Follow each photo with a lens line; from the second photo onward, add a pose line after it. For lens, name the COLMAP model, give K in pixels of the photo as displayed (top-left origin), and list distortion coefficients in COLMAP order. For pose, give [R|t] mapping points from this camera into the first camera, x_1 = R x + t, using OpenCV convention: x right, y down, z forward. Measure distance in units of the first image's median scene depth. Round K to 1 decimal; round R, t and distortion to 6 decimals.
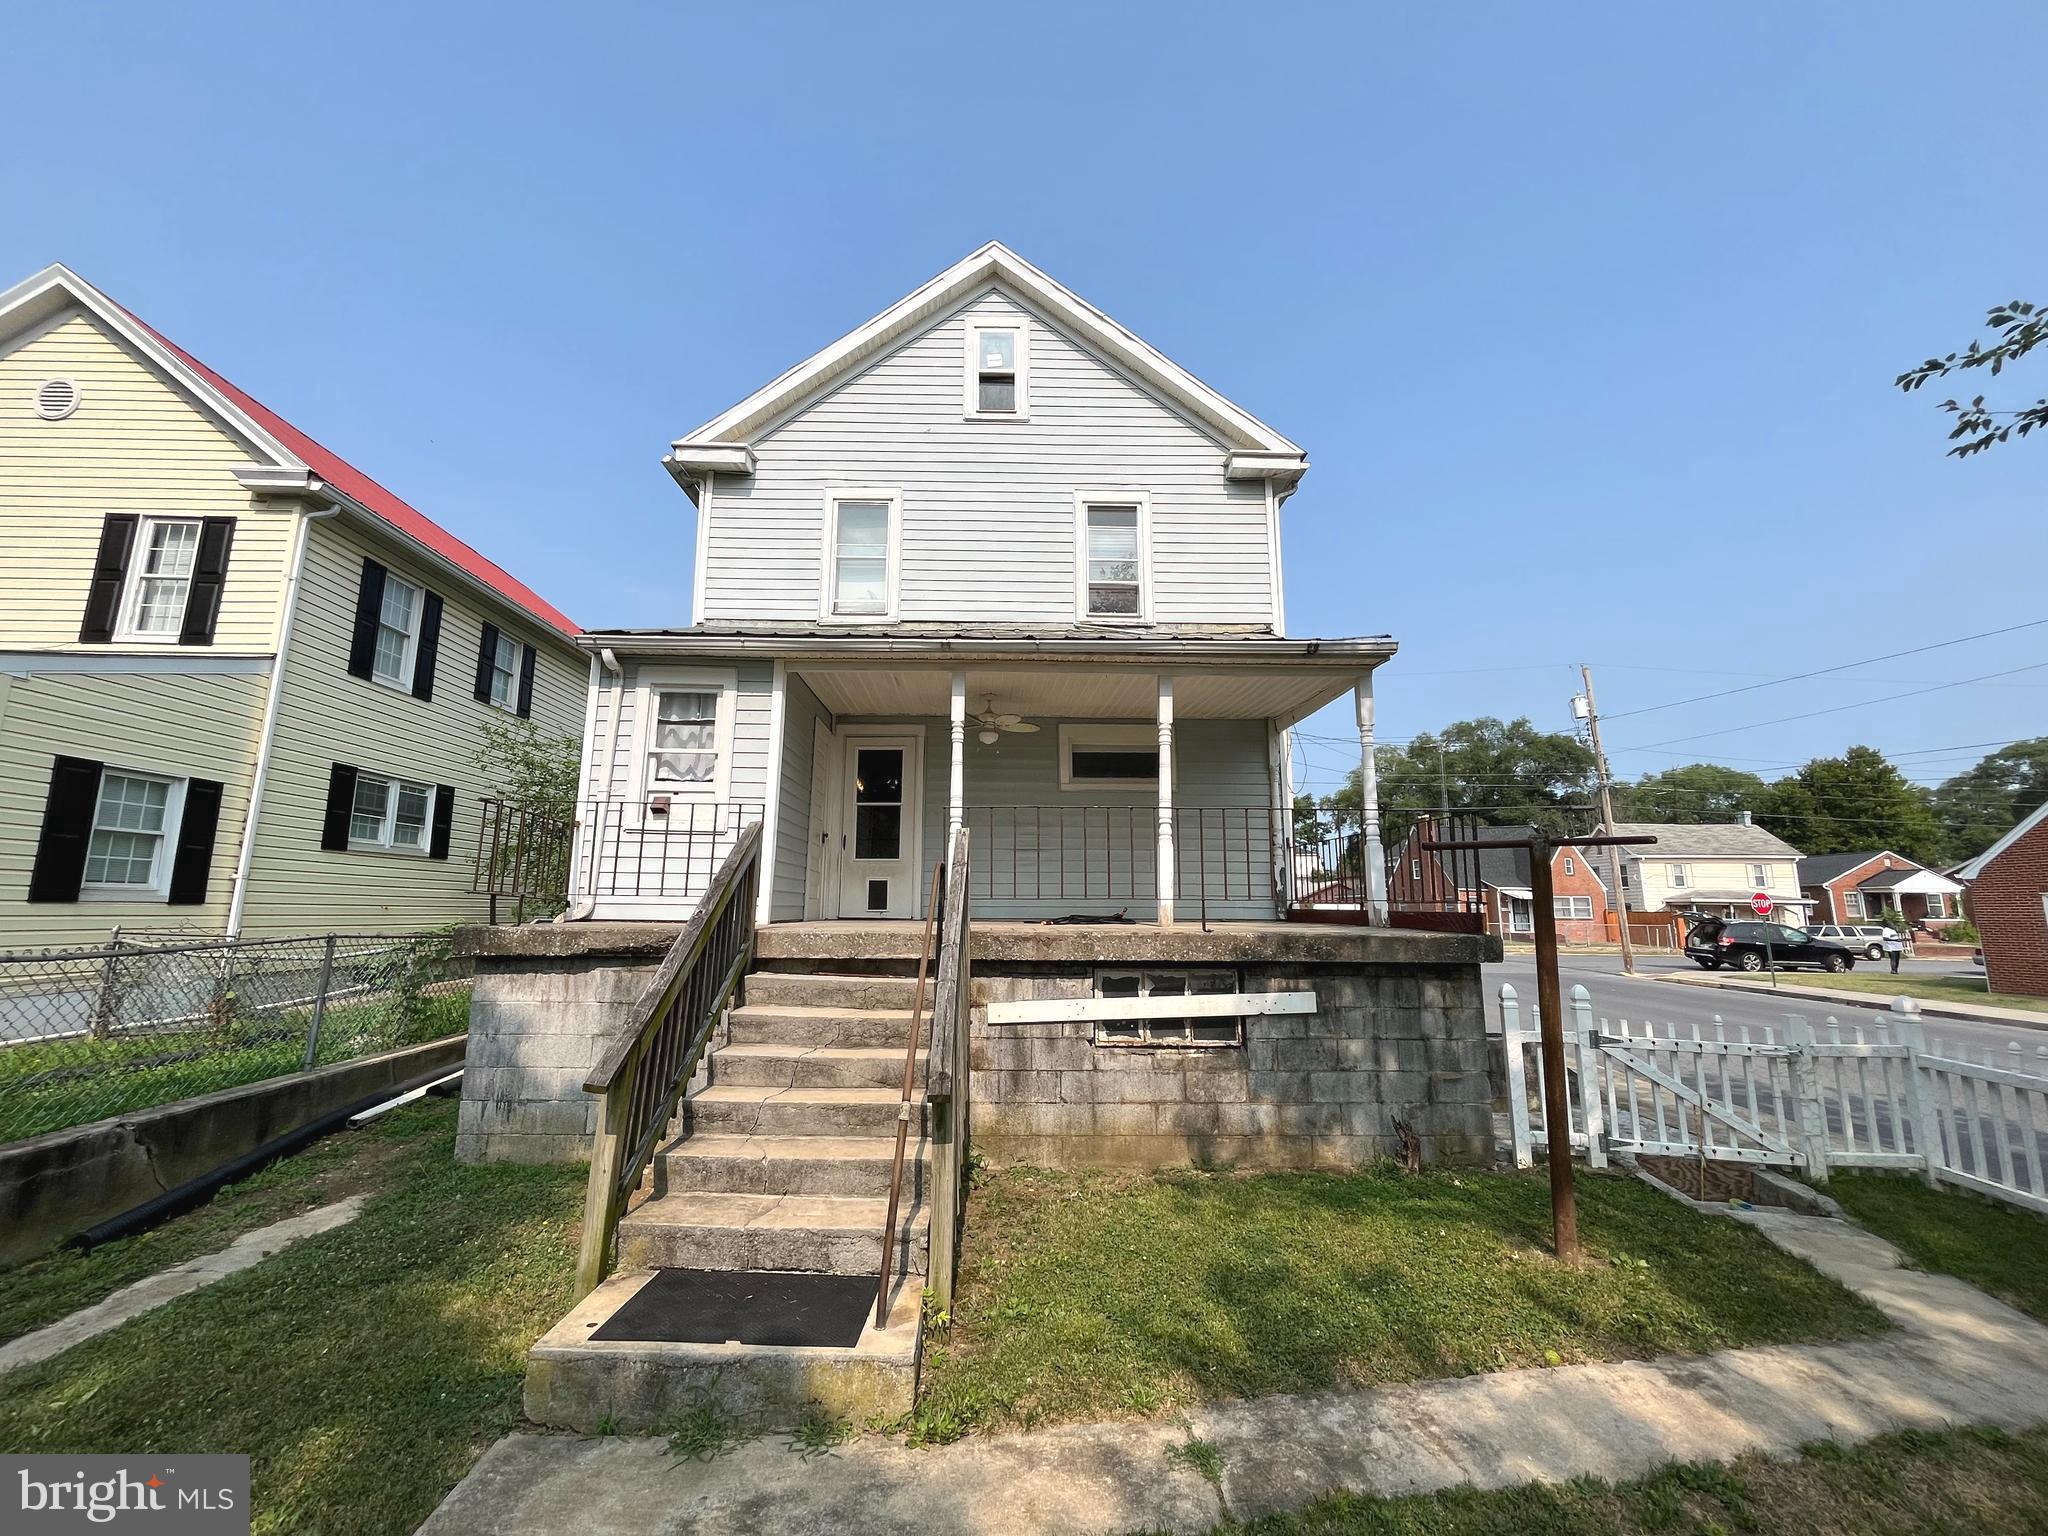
lens RADIAL K [[822.9, 0, 1016.9], [0, 822.9, 766.6], [0, 0, 1]] dist [0.002944, -0.000409]
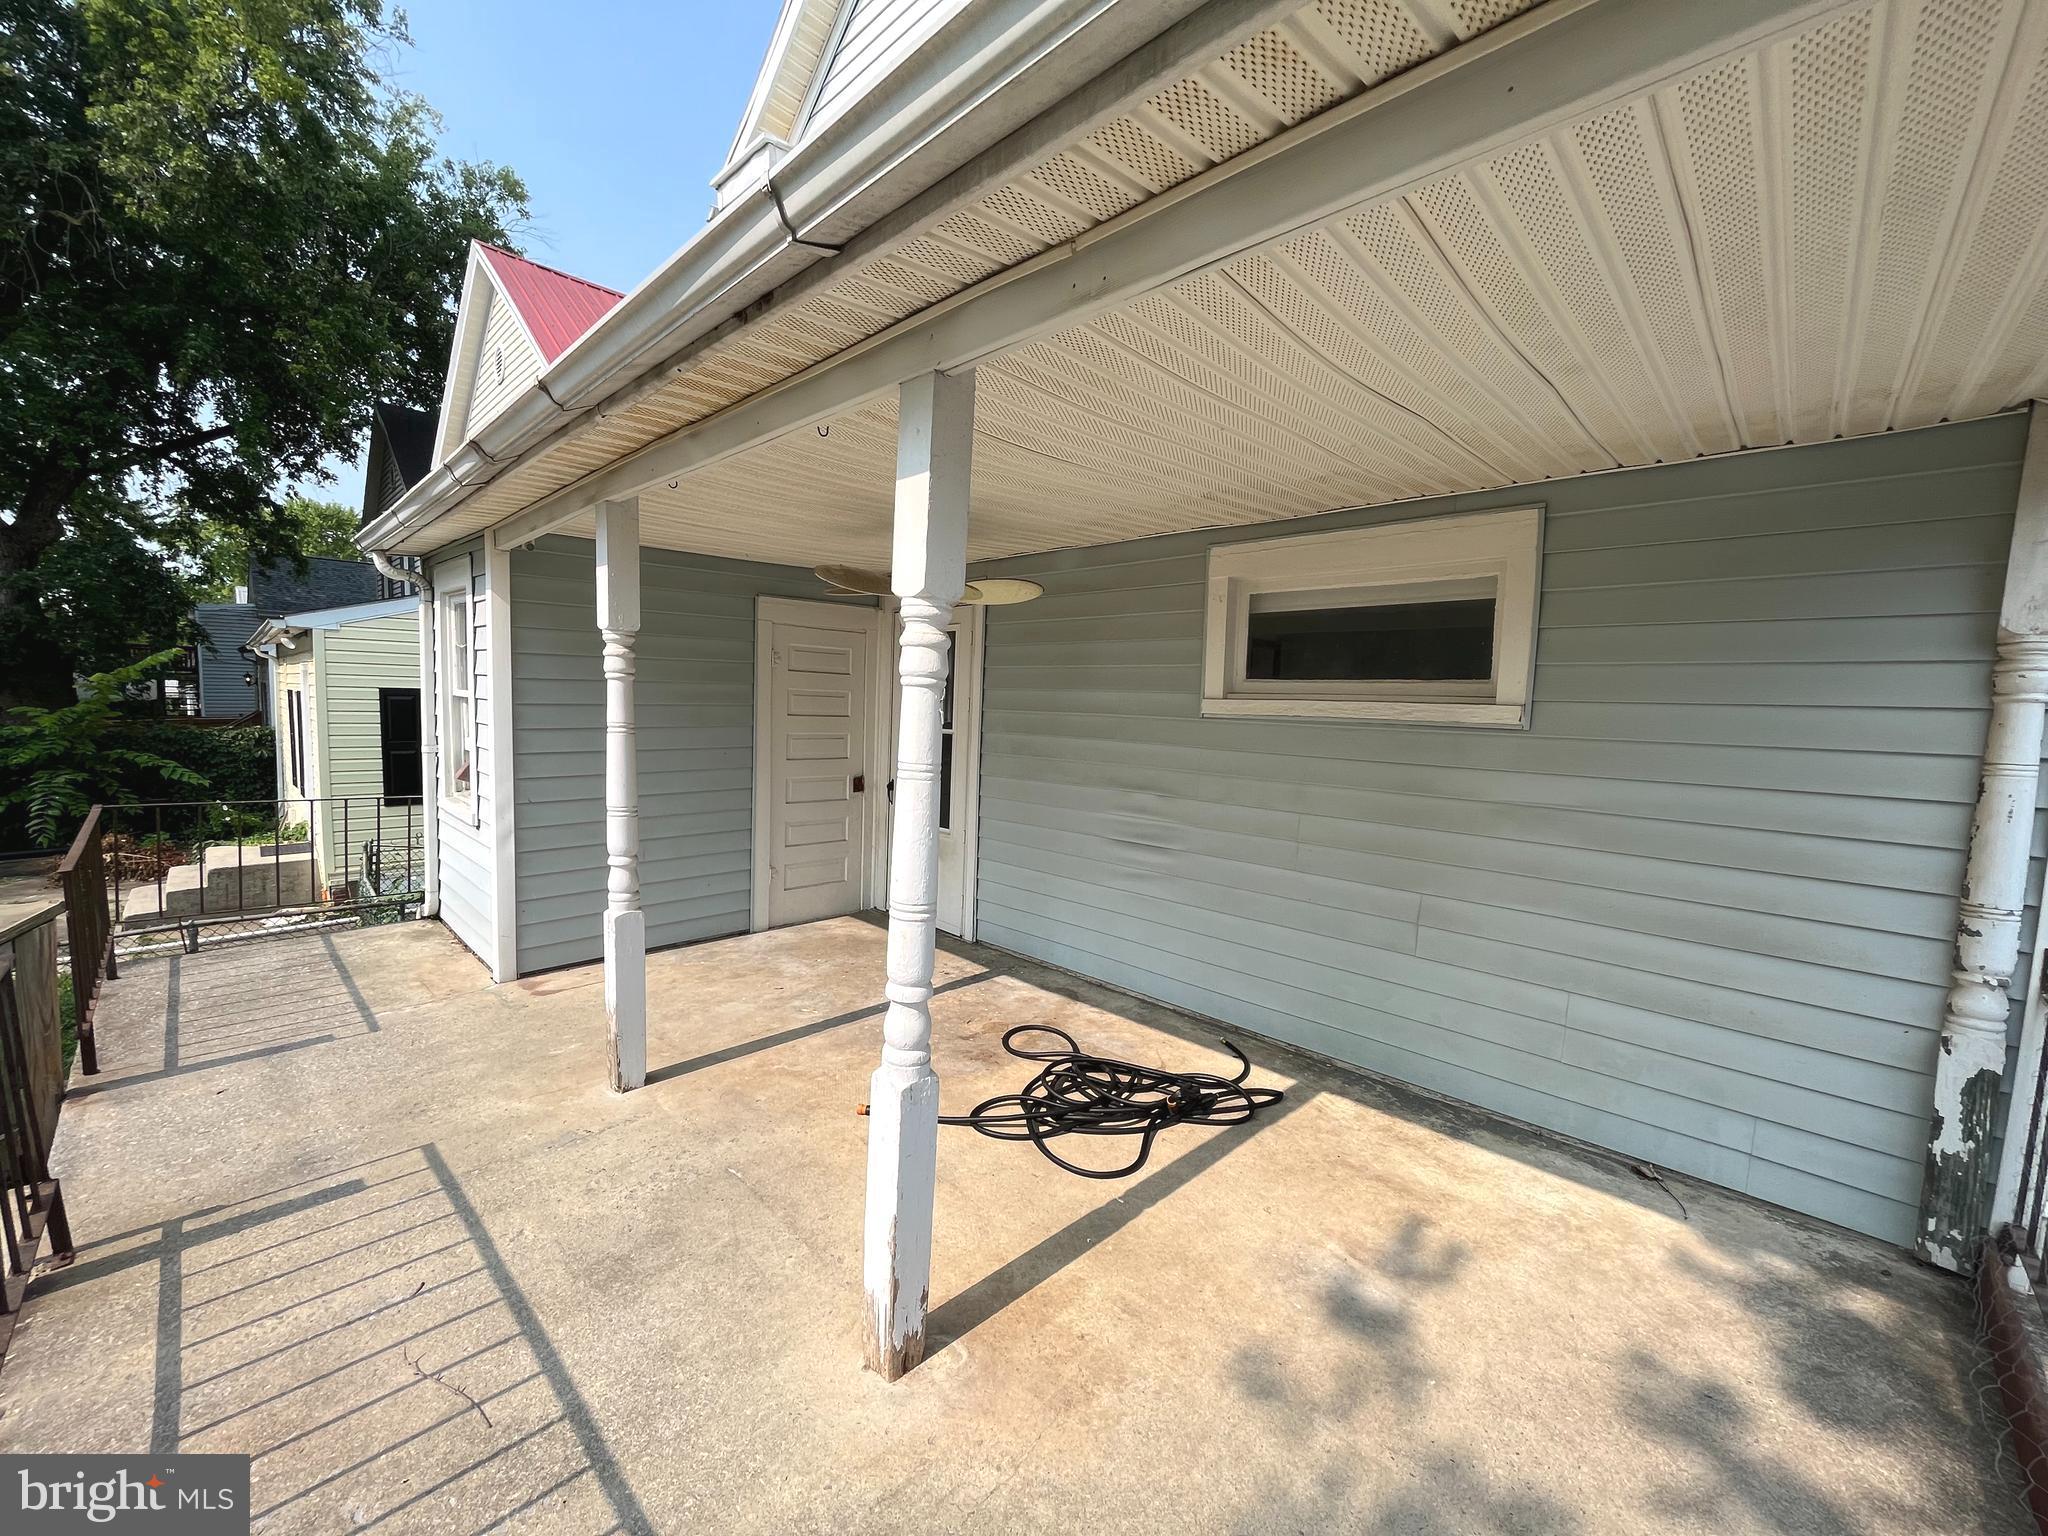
lens RADIAL K [[822.9, 0, 1024.2], [0, 822.9, 781.1], [0, 0, 1]] dist [0.002944, -0.000409]
pose [[0.701319, 0.083192, -0.707977, 0.286625], [0.095054, 0.973384, 0.208539, -0.032738], [0.706482, -0.213548, 0.674745, 0.658030]]
